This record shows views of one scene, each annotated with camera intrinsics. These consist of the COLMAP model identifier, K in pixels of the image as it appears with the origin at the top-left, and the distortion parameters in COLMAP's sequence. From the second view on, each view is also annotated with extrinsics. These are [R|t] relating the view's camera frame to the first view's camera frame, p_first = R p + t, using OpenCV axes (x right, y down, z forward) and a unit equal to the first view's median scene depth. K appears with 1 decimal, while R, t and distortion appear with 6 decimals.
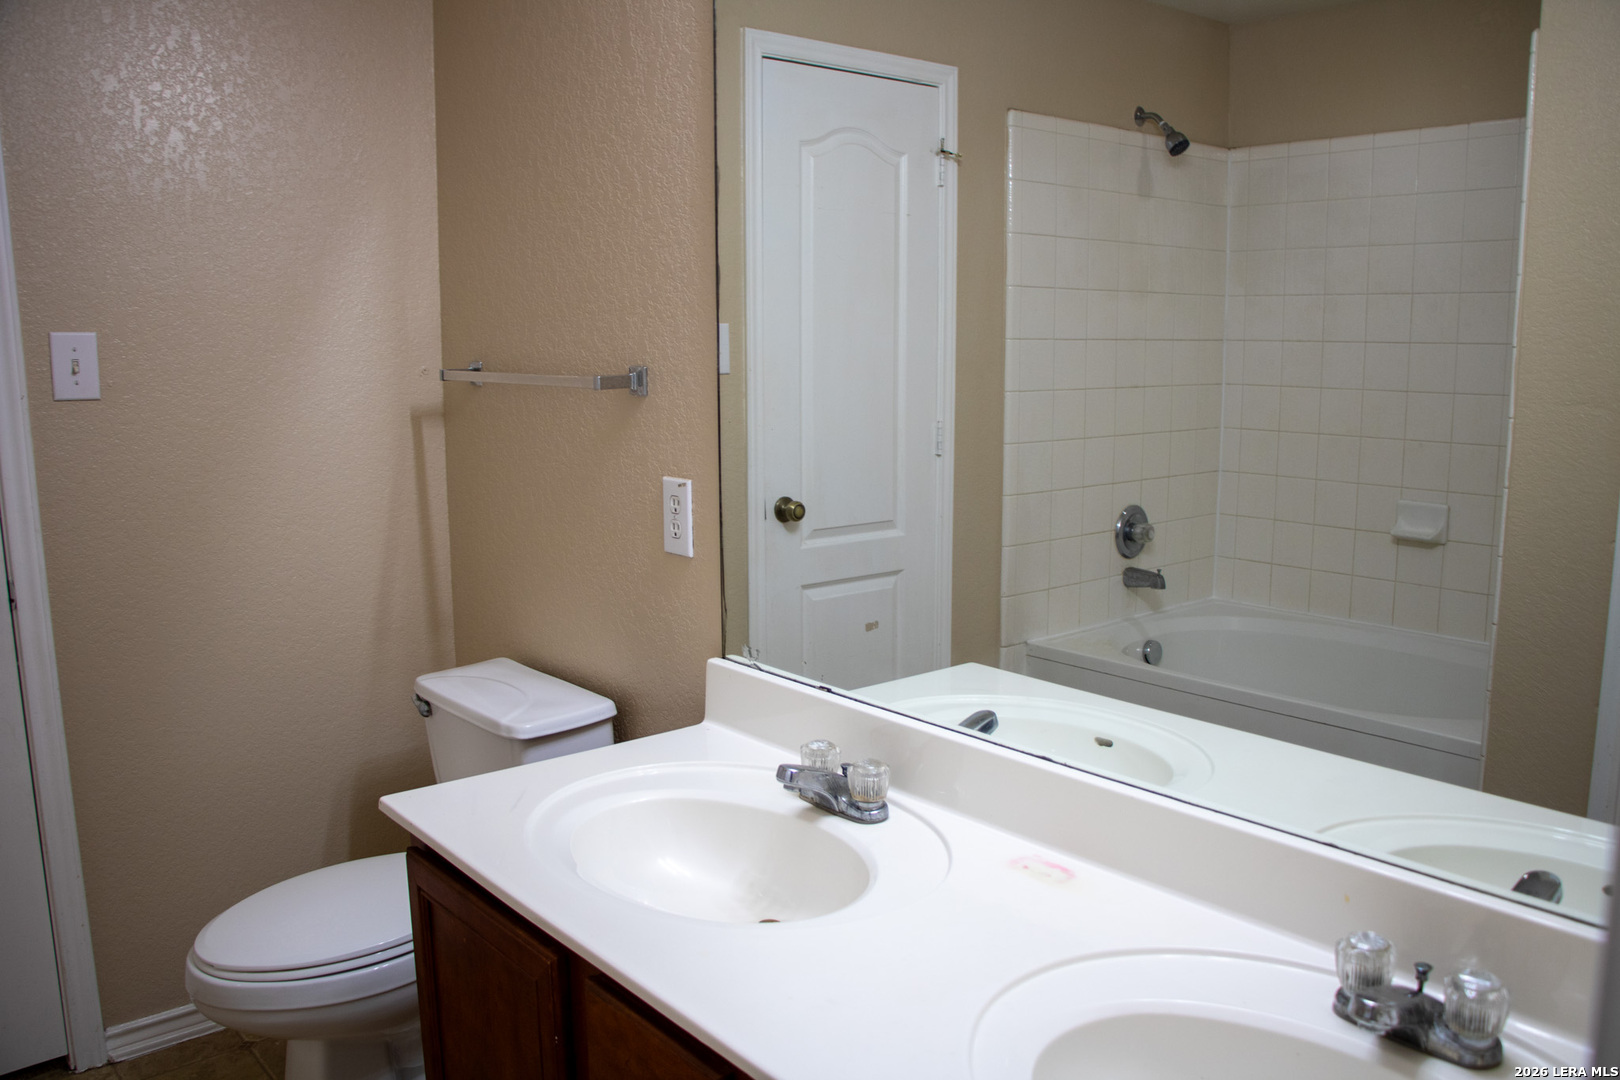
lens RADIAL K [[1317.9, 0, 801.2], [0, 1317.9, 563.0], [0, 0, 1]] dist [-0.189752, 0.170898]
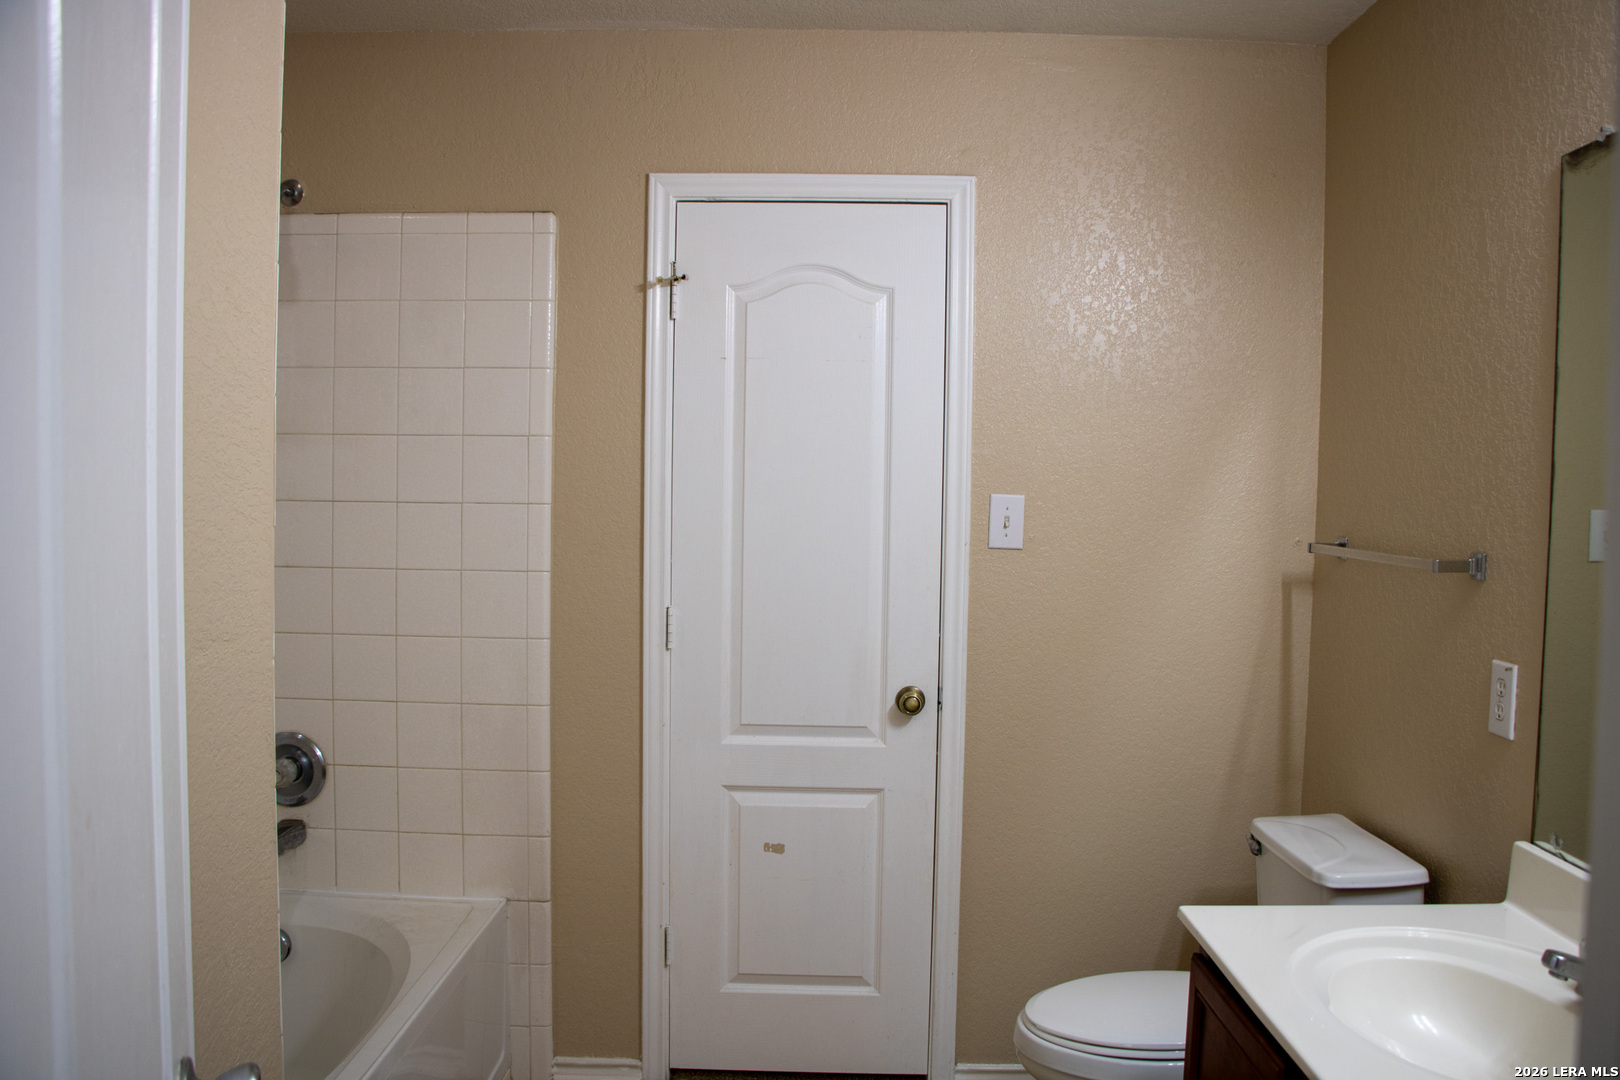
lens RADIAL K [[1317.9, 0, 801.2], [0, 1317.9, 563.0], [0, 0, 1]] dist [-0.189752, 0.170898]
pose [[0.759051, 0.056869, -0.648543, 0.111290], [-0.133615, 0.988579, -0.069697, 0.001315], [0.637172, 0.139559, 0.757981, -0.105812]]
